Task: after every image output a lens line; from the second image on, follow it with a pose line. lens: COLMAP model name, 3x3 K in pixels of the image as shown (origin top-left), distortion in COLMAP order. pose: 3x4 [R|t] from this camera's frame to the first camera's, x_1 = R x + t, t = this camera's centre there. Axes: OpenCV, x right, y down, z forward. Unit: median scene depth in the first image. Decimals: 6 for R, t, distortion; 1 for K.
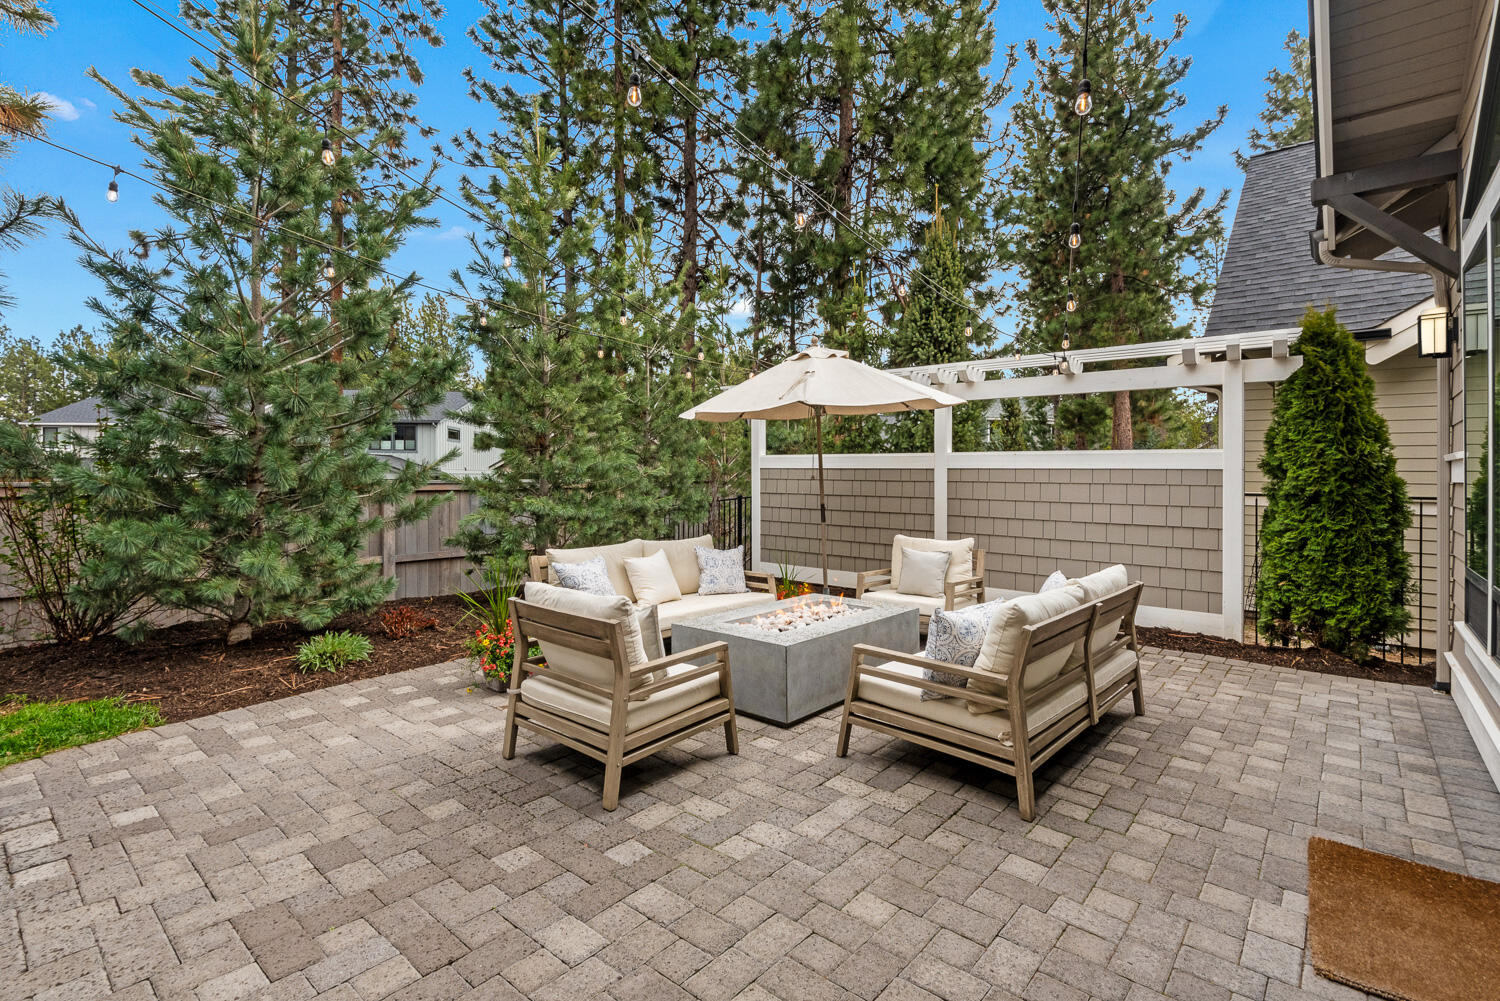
lens RADIAL K [[698.6, 0, 750.8], [0, 698.6, 495.1], [0, 0, 1]] dist [0.037494, -0.024006]
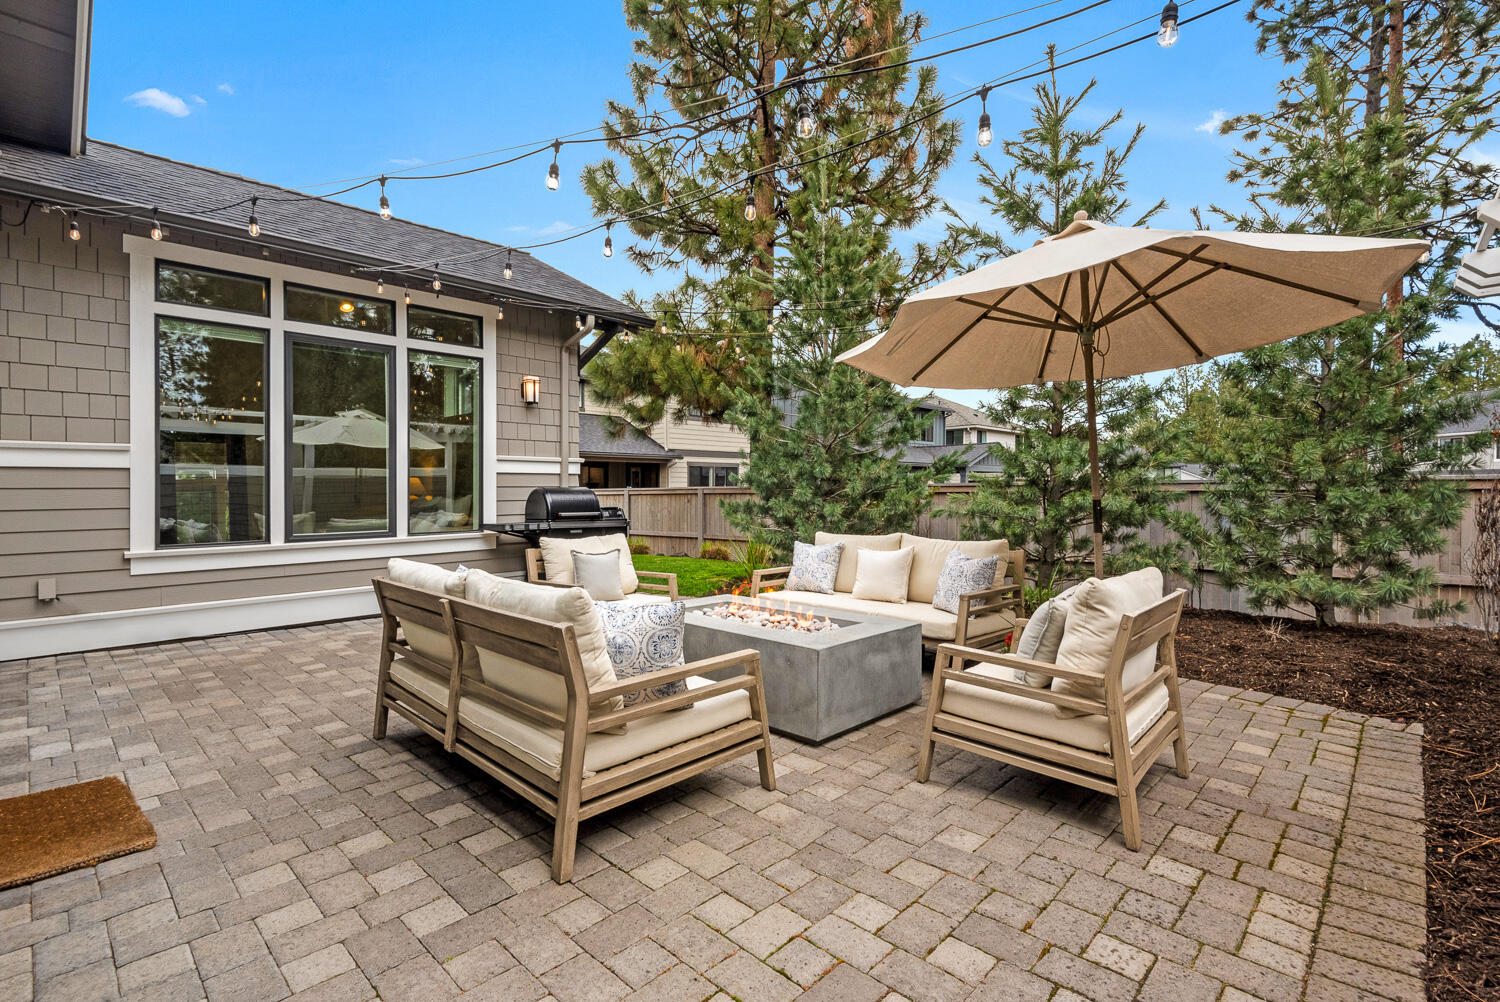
lens RADIAL K [[689.8, 0, 746.9], [0, 689.8, 492.4], [0, 0, 1]] dist [0.039910, -0.025540]
pose [[-0.067575, -0.010133, -0.997663, 1.298769], [-0.021367, 0.999734, -0.008707, 0.036379], [0.997485, 0.020729, -0.067773, 1.435196]]
